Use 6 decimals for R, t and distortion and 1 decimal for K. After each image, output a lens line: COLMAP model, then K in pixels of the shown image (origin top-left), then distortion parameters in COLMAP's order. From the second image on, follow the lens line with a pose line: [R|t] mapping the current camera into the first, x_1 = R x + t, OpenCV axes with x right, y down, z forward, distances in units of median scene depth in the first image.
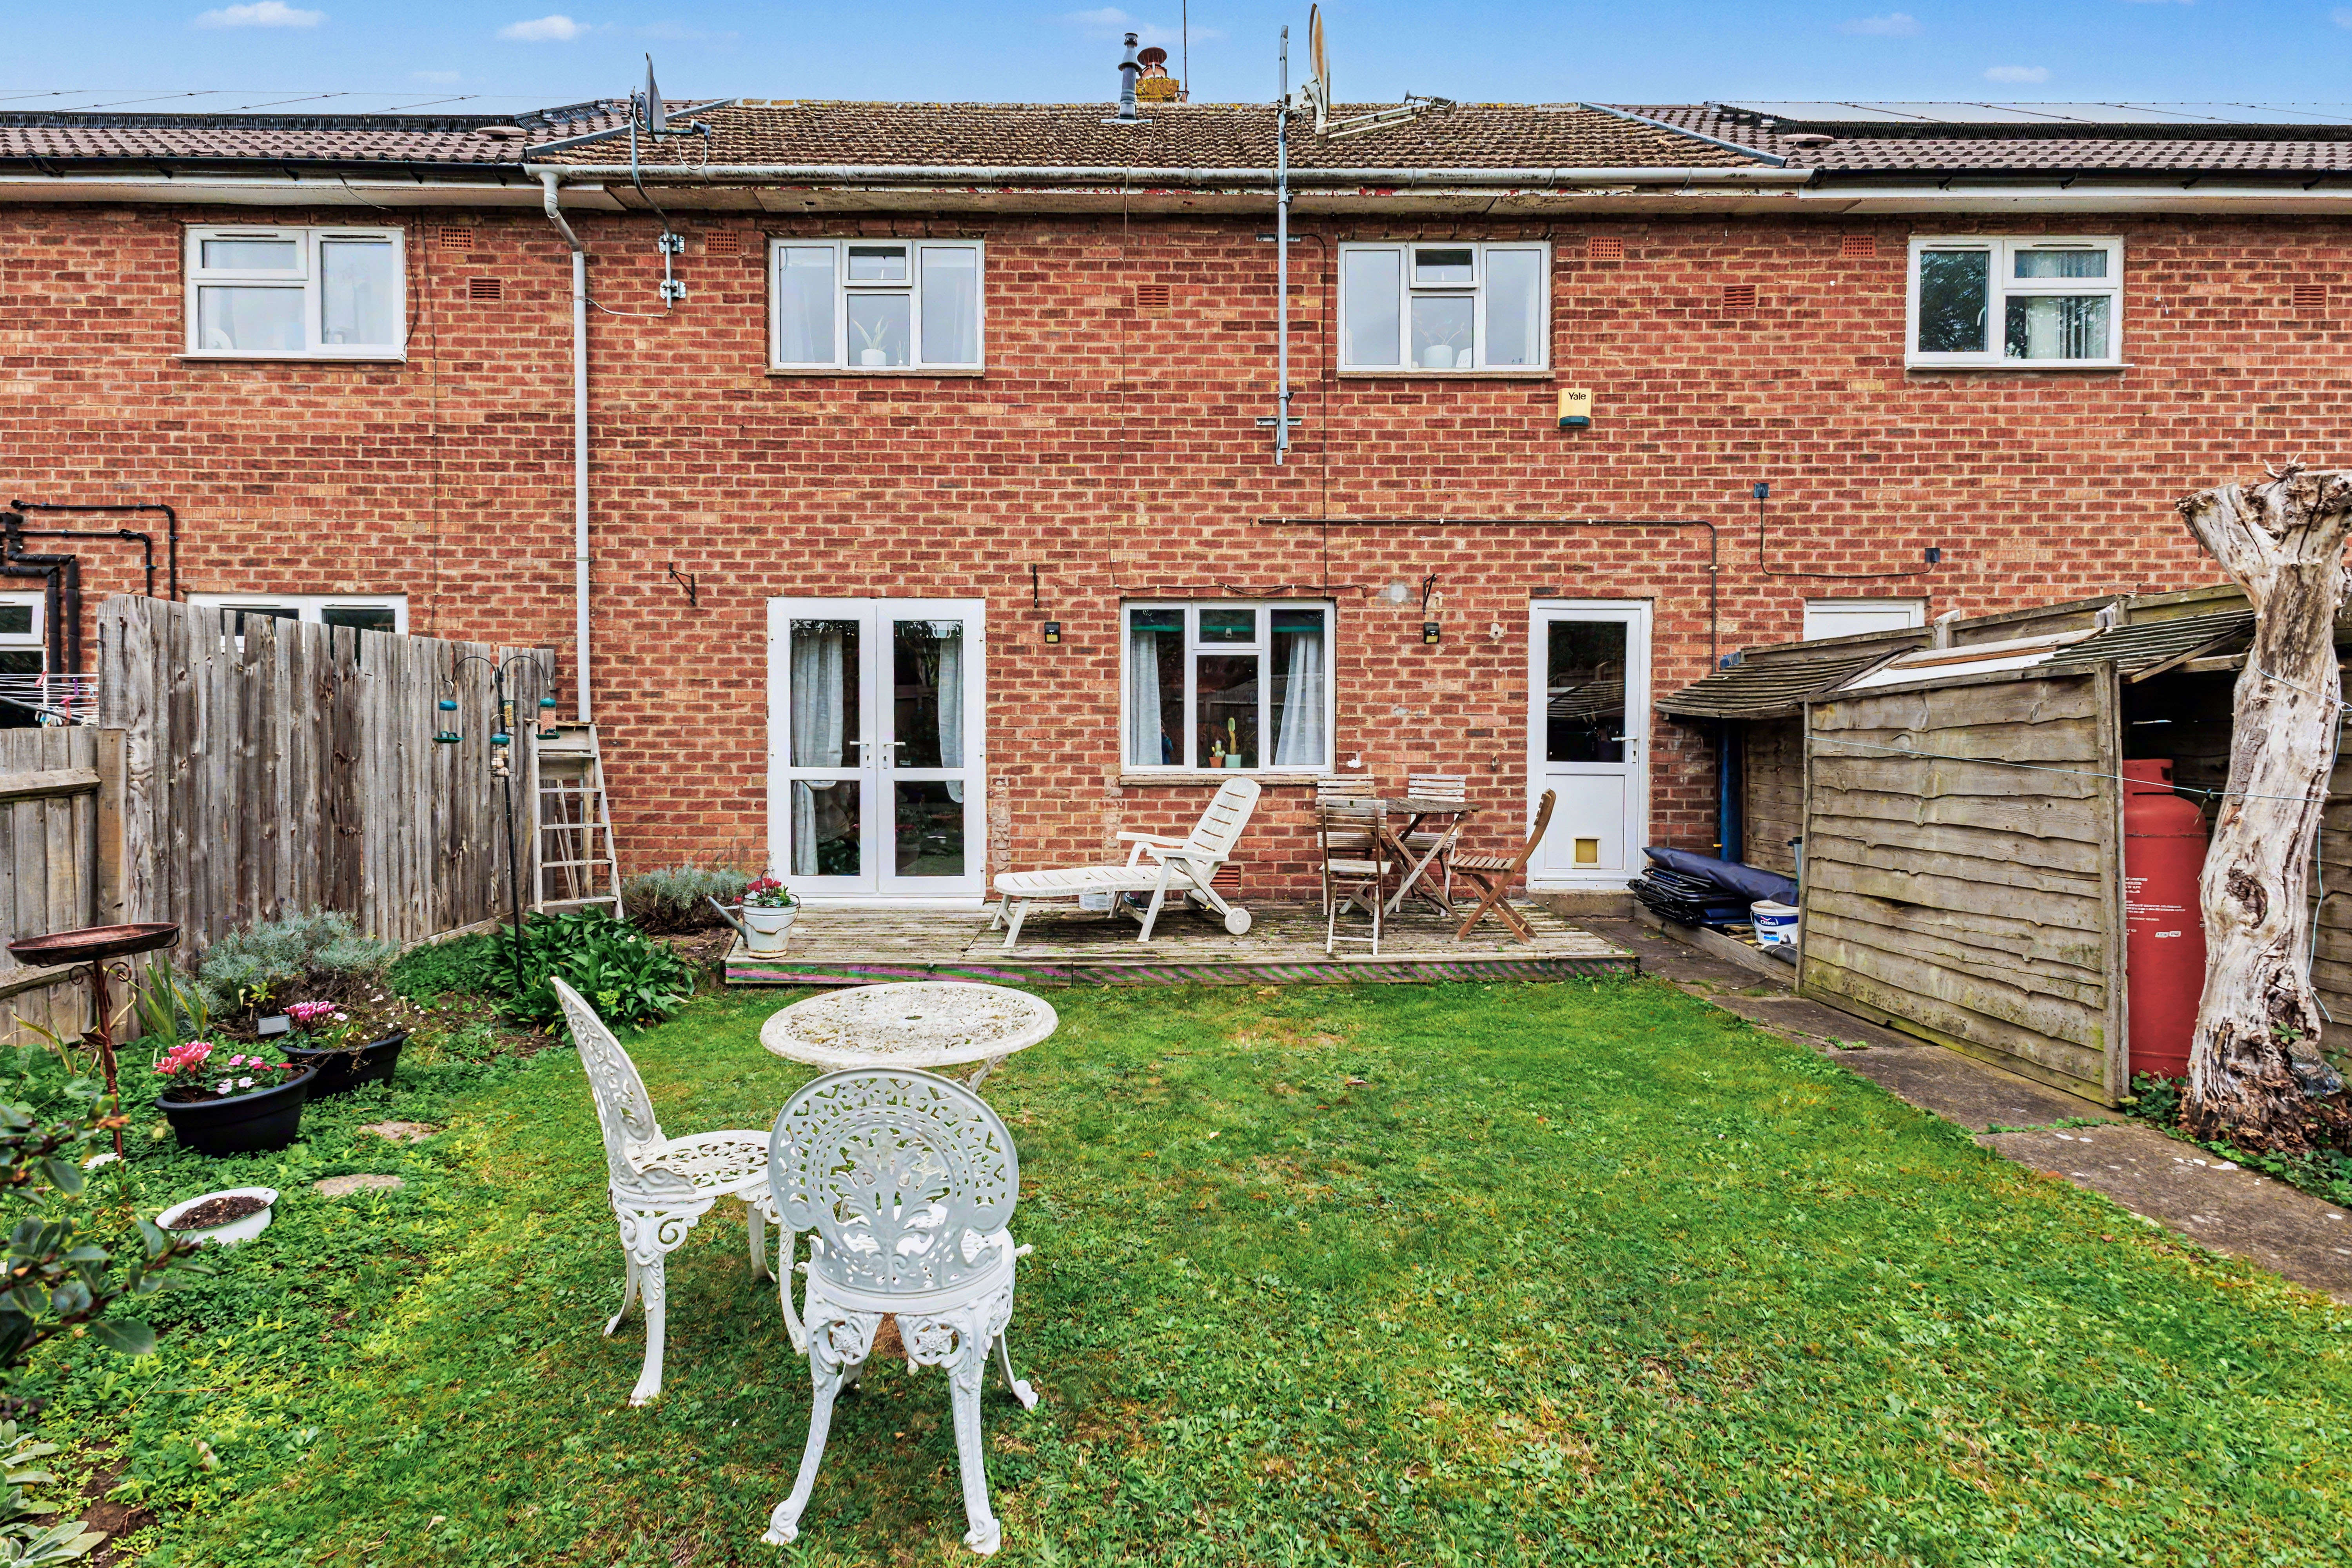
lens RADIAL K [[1082.5, 0, 1105.8], [0, 1082.5, 751.1], [0, 0, 1]] dist [0.021297, -0.005435]
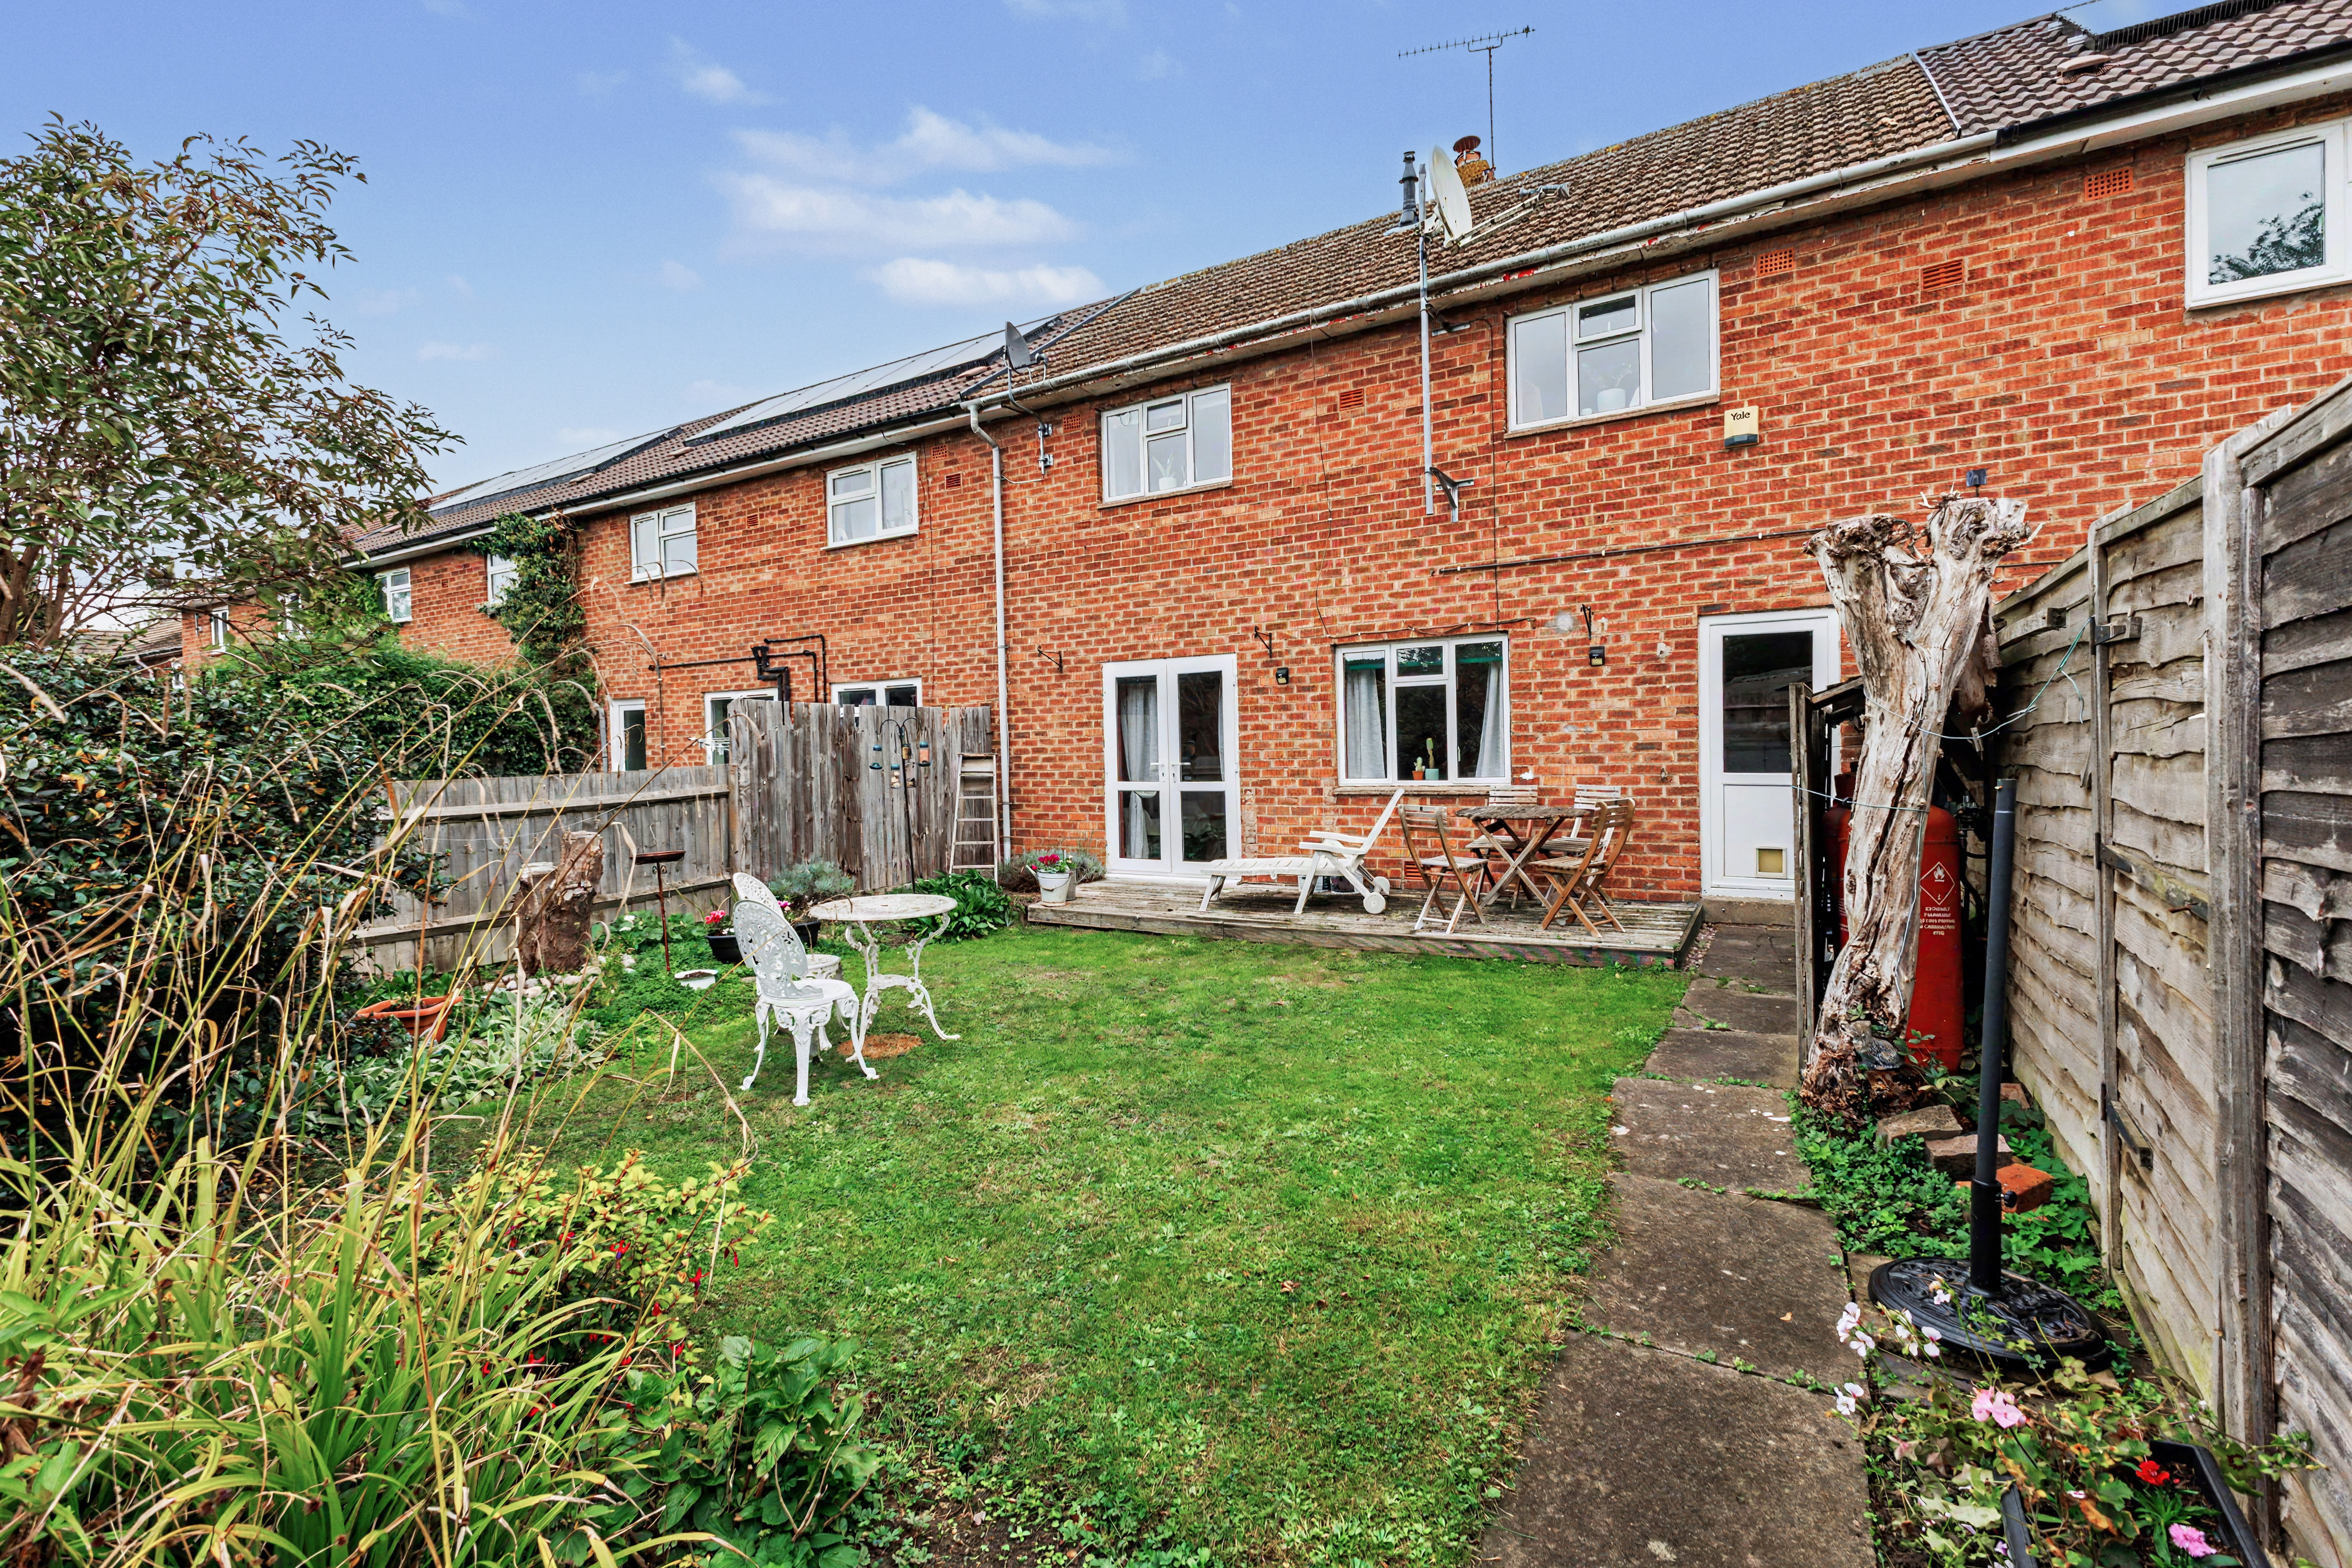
lens RADIAL K [[1082.5, 0, 1159.9], [0, 1082.5, 777.1], [0, 0, 1]] dist [0.021297, -0.005435]
pose [[0.839158, -0.006661, -0.543847, 0.529790], [0.014506, 0.999843, 0.010137, -0.004524], [0.543695, -0.016395, 0.839123, -0.163162]]
